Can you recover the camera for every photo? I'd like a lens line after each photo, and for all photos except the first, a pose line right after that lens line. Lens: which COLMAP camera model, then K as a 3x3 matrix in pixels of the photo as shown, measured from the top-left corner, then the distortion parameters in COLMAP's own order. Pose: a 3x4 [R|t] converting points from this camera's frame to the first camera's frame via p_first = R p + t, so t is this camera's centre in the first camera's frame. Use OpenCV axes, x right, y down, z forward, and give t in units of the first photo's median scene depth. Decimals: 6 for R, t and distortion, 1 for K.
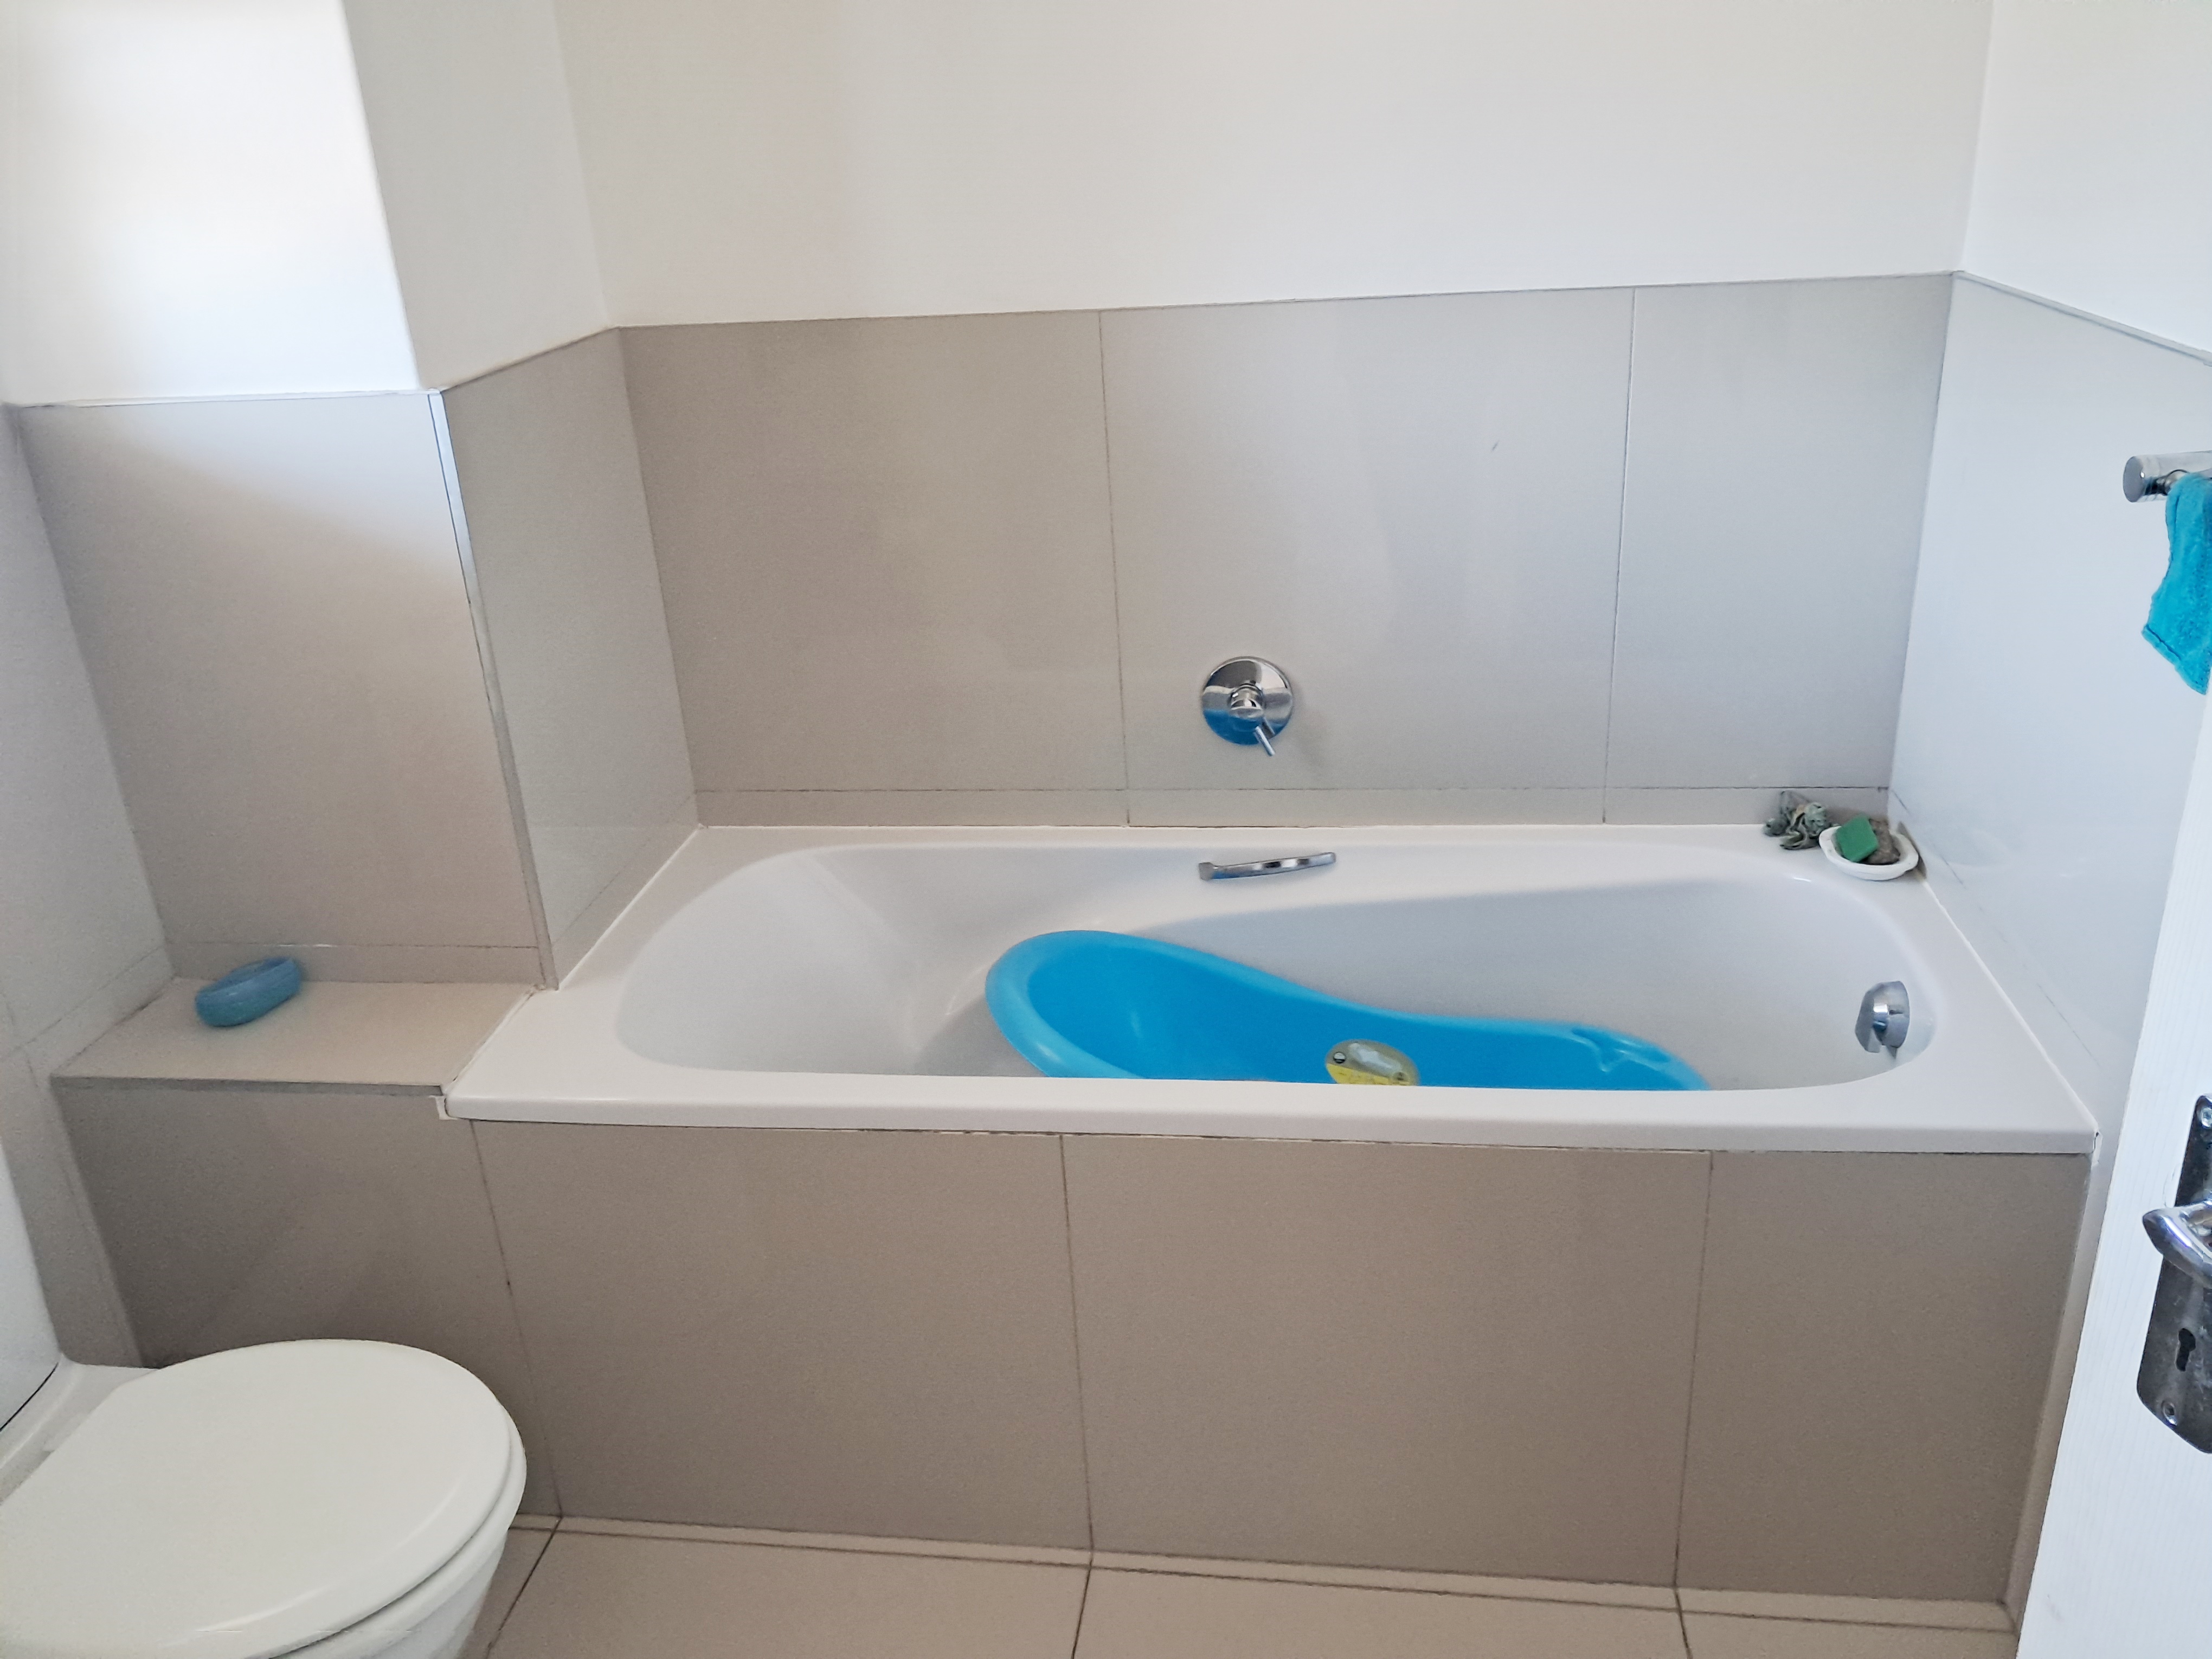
lens RADIAL K [[1743.5, 0, 1100.6], [0, 1743.5, 797.3], [0, 0, 1]] dist [0.044040, -0.050385]
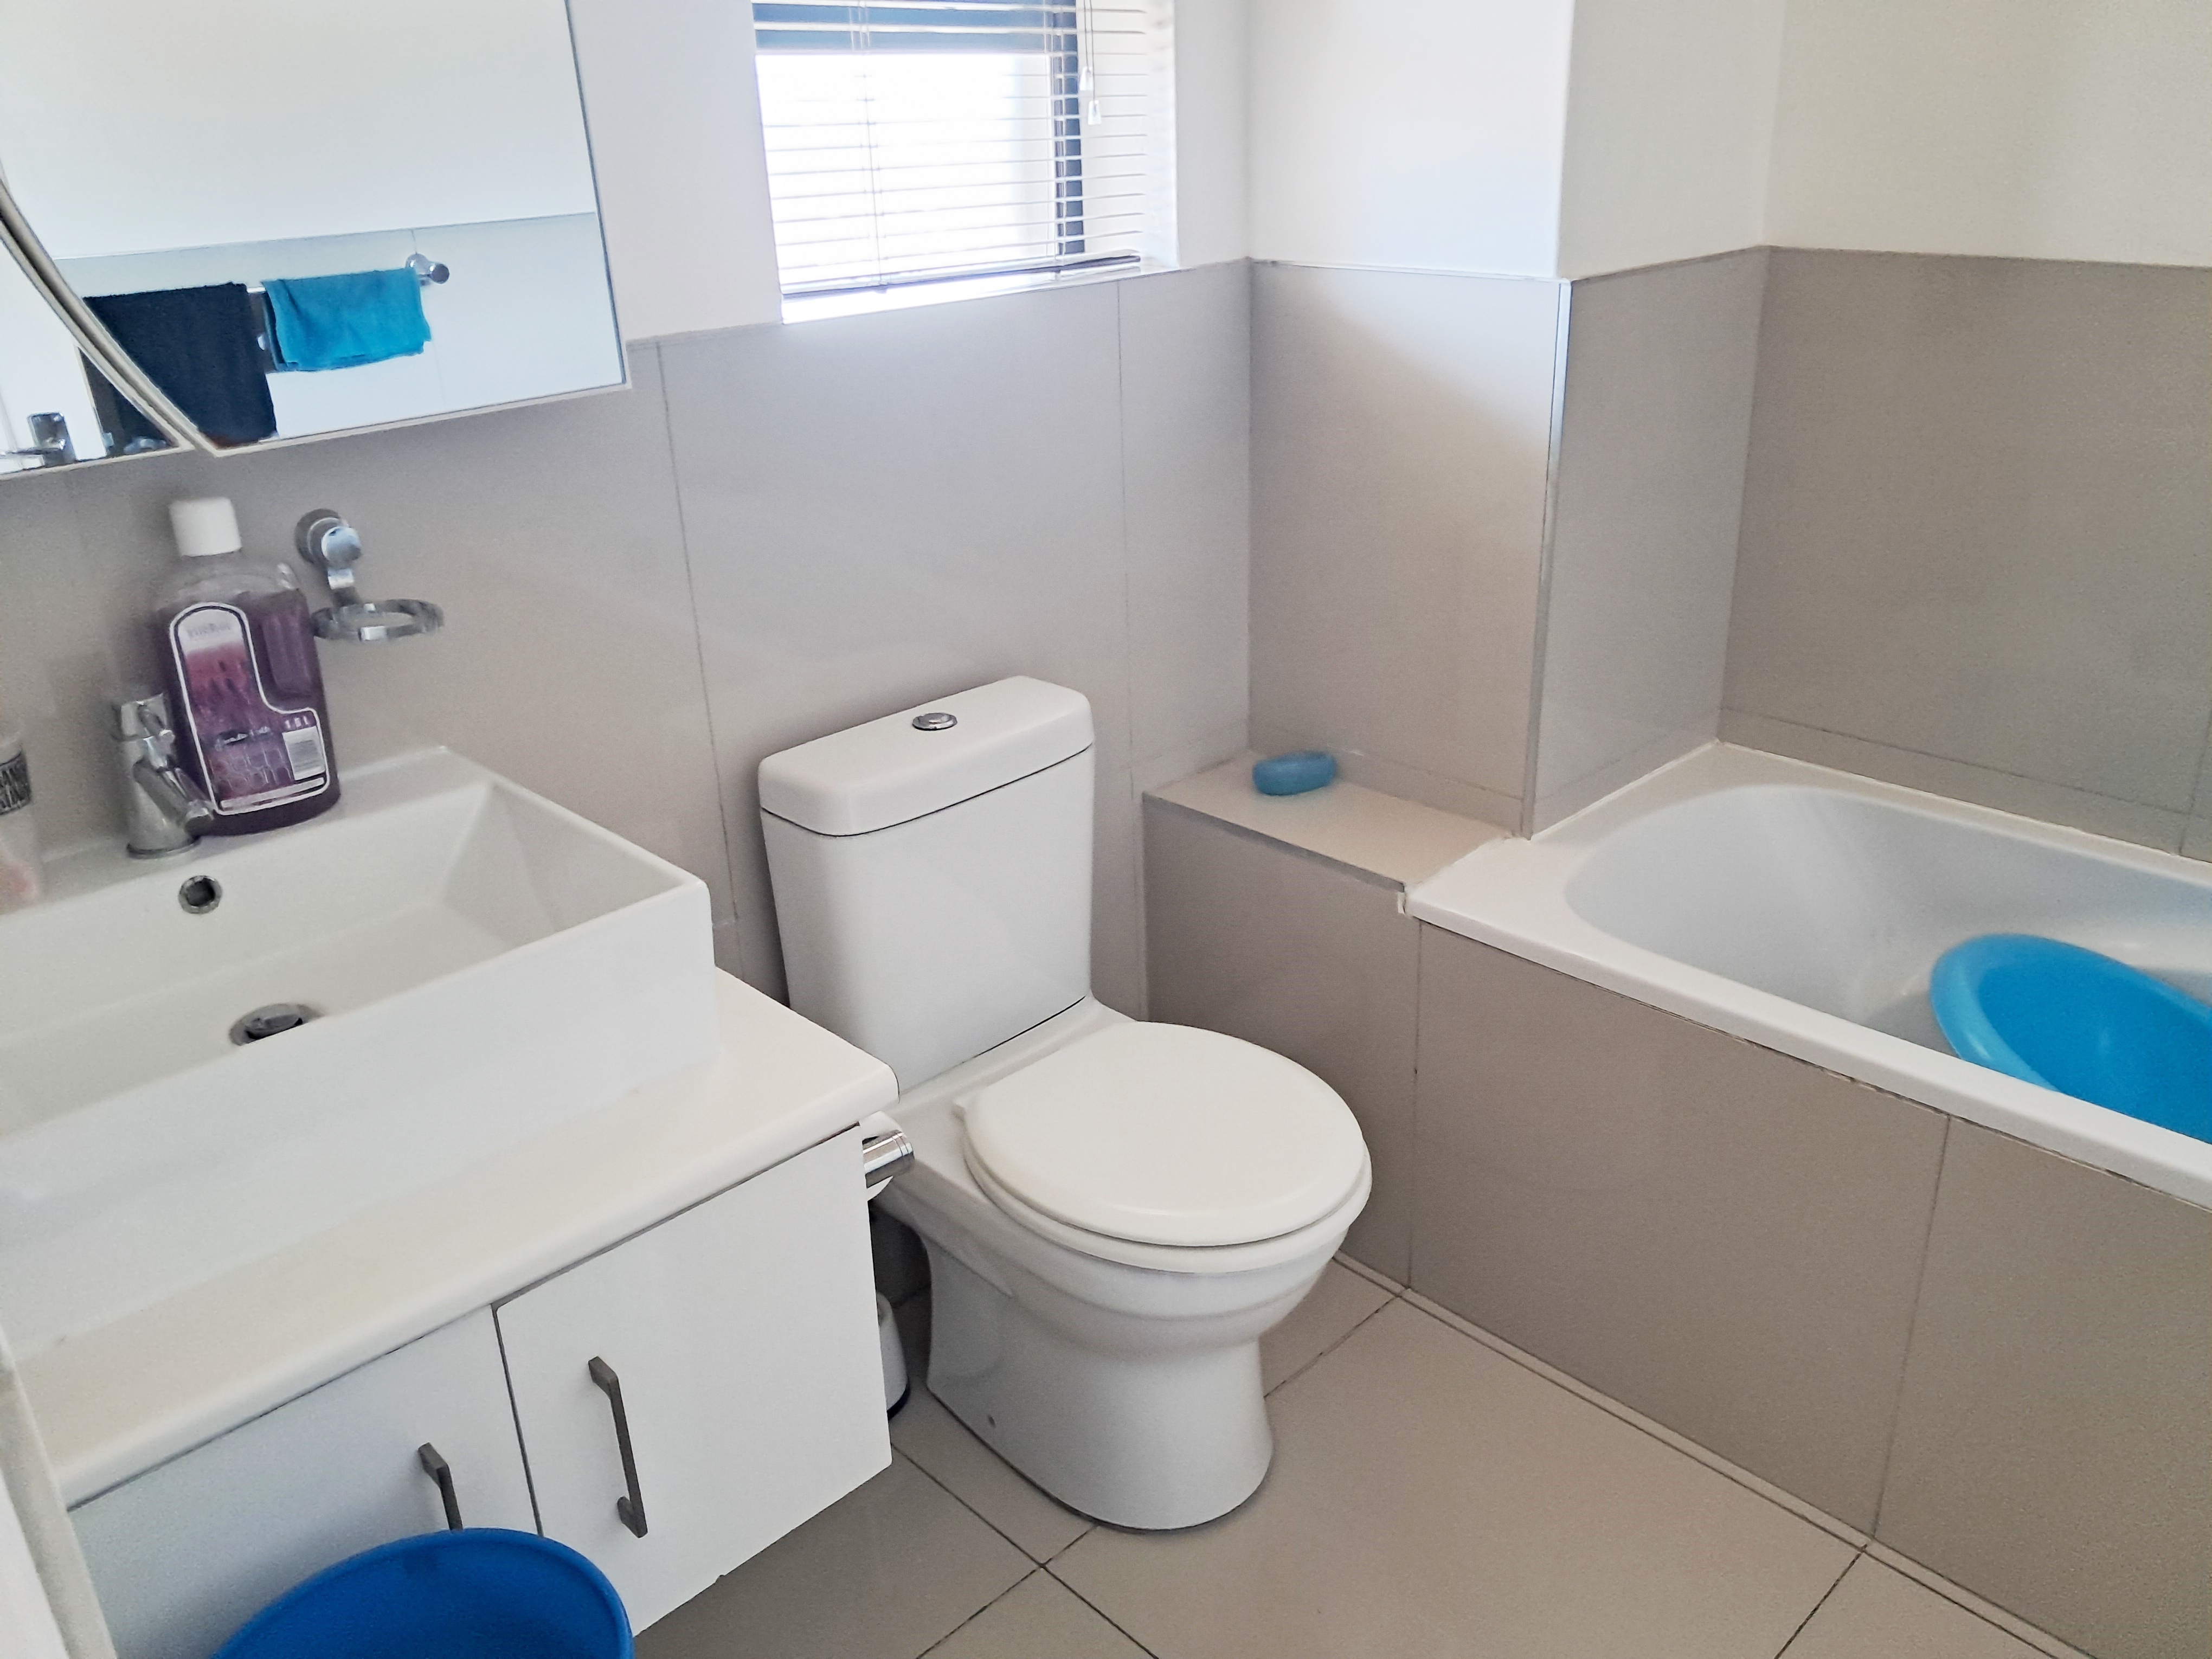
lens RADIAL K [[1767.6, 0, 1106.0], [0, 1767.6, 829.5], [0, 0, 1]] dist [0.095036, -0.224270]
pose [[0.789988, 0.274202, -0.548391, 0.091944], [-0.245529, 0.961055, 0.126840, 0.026804], [0.561814, 0.034444, 0.826546, -0.074530]]
